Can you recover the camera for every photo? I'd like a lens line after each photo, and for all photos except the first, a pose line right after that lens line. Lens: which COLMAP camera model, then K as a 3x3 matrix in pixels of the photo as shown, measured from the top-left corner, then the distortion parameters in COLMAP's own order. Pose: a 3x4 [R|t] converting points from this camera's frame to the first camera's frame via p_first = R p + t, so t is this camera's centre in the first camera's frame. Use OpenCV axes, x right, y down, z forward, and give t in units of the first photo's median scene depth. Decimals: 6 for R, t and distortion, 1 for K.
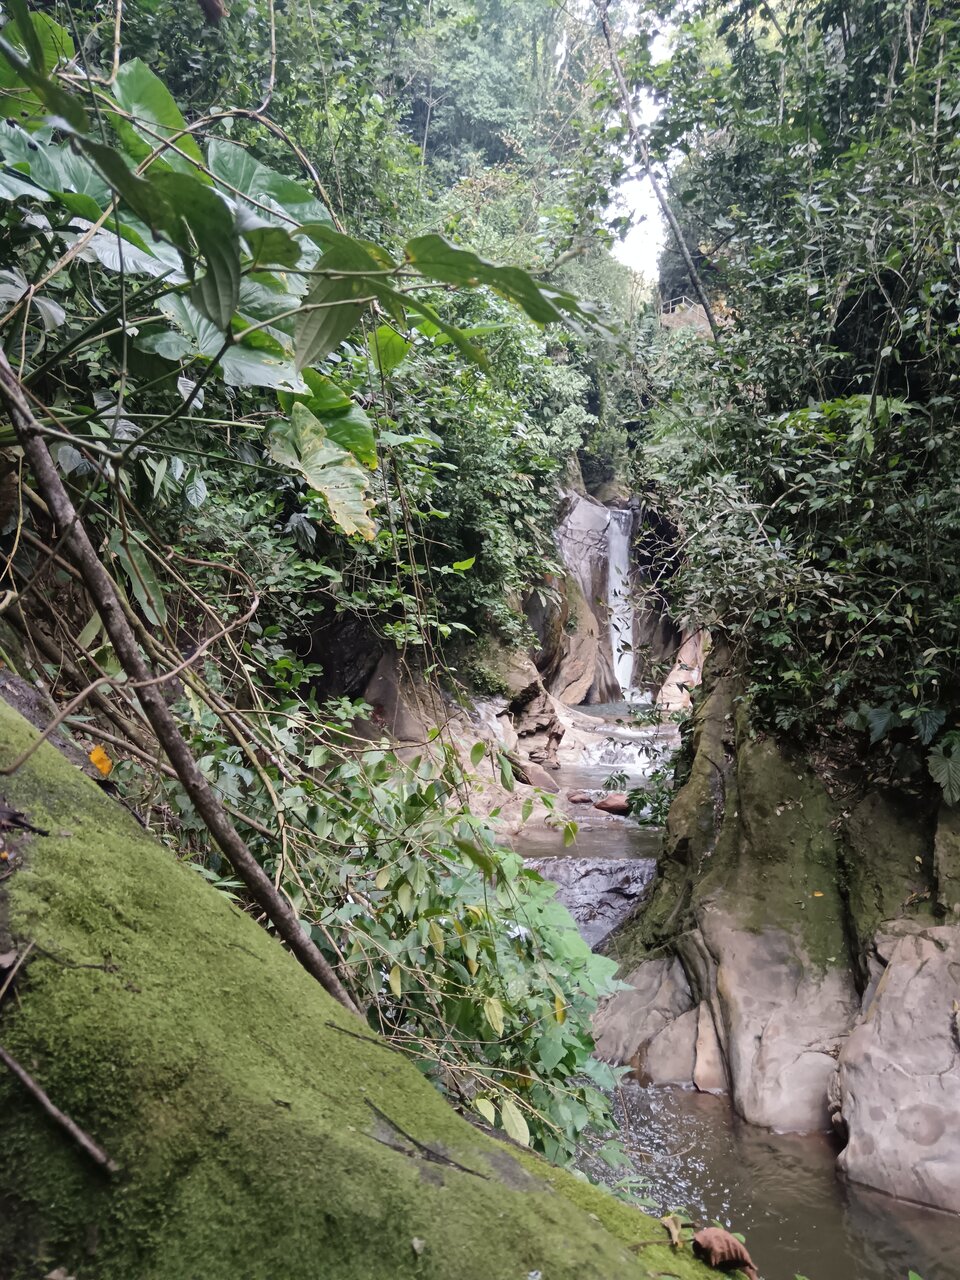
lens RADIAL K [[997.5, 0, 480.0], [0, 997.5, 640.0], [0, 0, 1]] dist [0.008747, -0.004401]
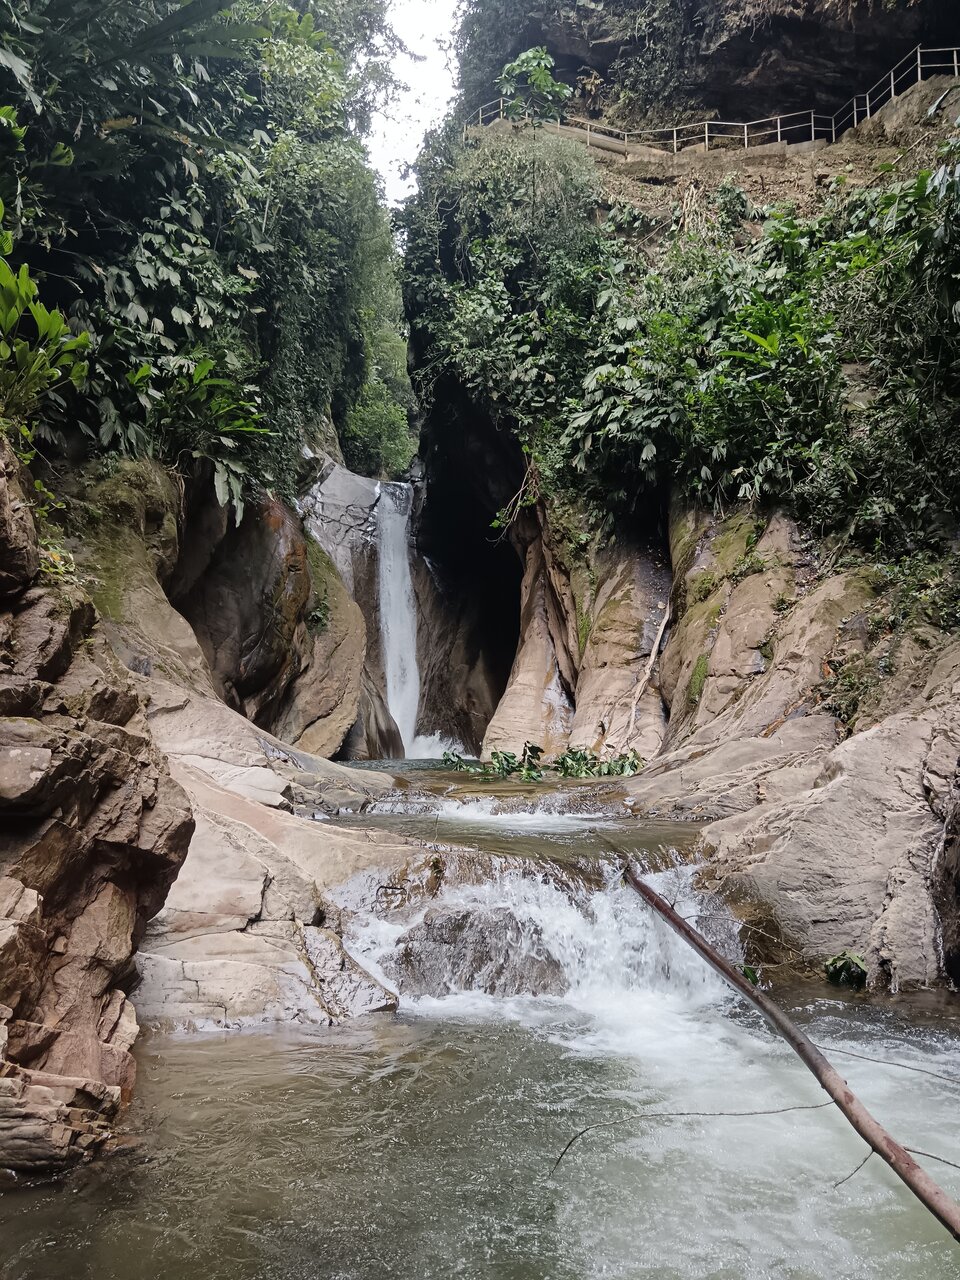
lens RADIAL K [[997.5, 0, 480.0], [0, 997.5, 640.0], [0, 0, 1]] dist [0.008747, -0.004401]
pose [[0.971713, 0.008528, 0.236011, 0.048749], [0.008954, 0.997299, -0.072902, 0.038526], [-0.235995, 0.072953, 0.969012, 0.438978]]
